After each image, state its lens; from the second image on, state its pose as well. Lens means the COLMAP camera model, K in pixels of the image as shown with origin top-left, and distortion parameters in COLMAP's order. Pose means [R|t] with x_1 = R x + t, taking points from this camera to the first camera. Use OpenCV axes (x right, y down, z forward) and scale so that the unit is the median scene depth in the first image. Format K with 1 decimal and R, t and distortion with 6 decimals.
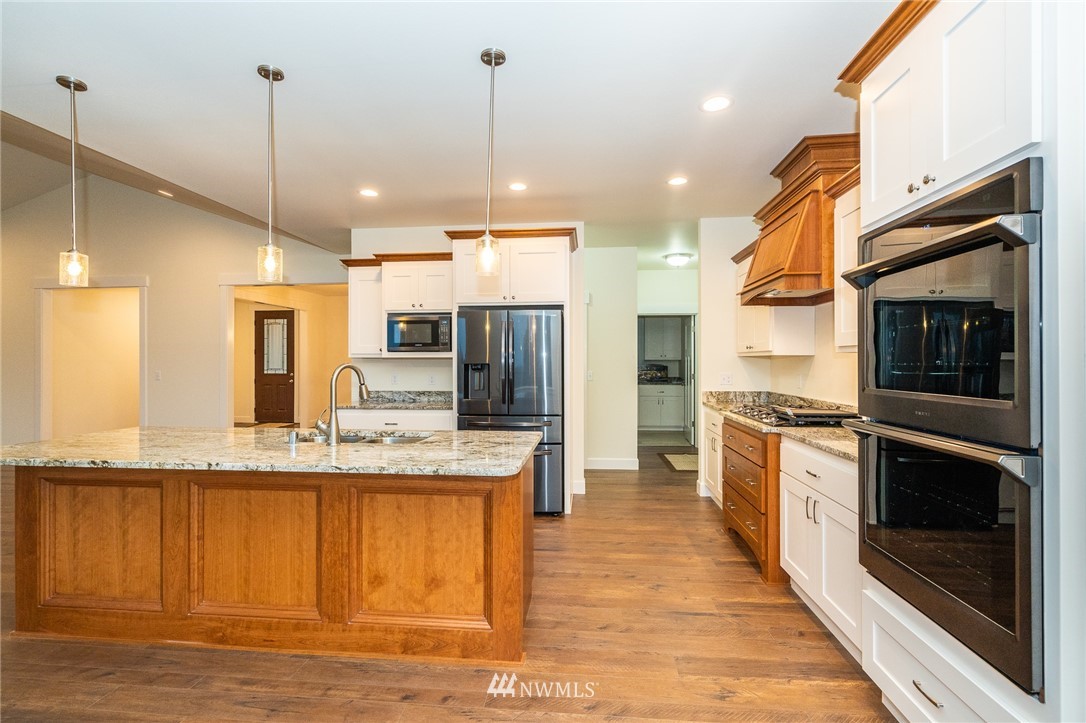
lens RADIAL K [[494.5, 0, 531.4], [0, 494.5, 357.6], [0, 0, 1]] dist [-0.008934, 0.002844]
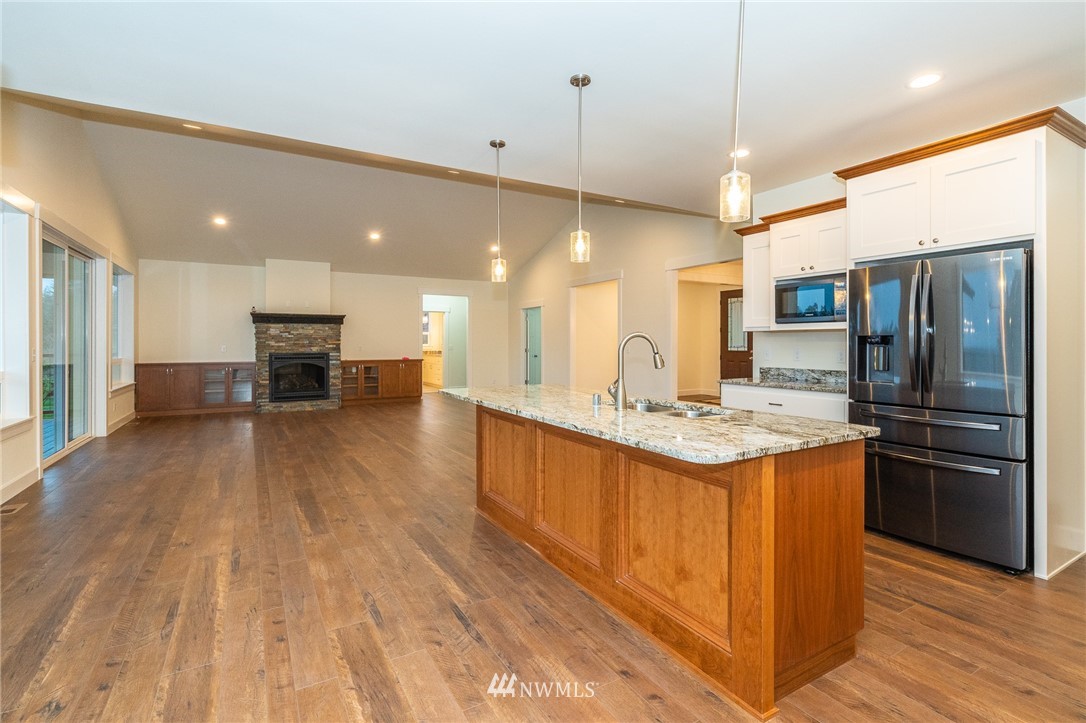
lens RADIAL K [[494.5, 0, 532.2], [0, 494.5, 341.1], [0, 0, 1]] dist [-0.008934, 0.002844]
pose [[0.590369, 0.000398, -0.807133, 0.340710], [0.006332, 0.999967, 0.005124, 0.024147], [0.807108, -0.008136, 0.590347, 0.230076]]
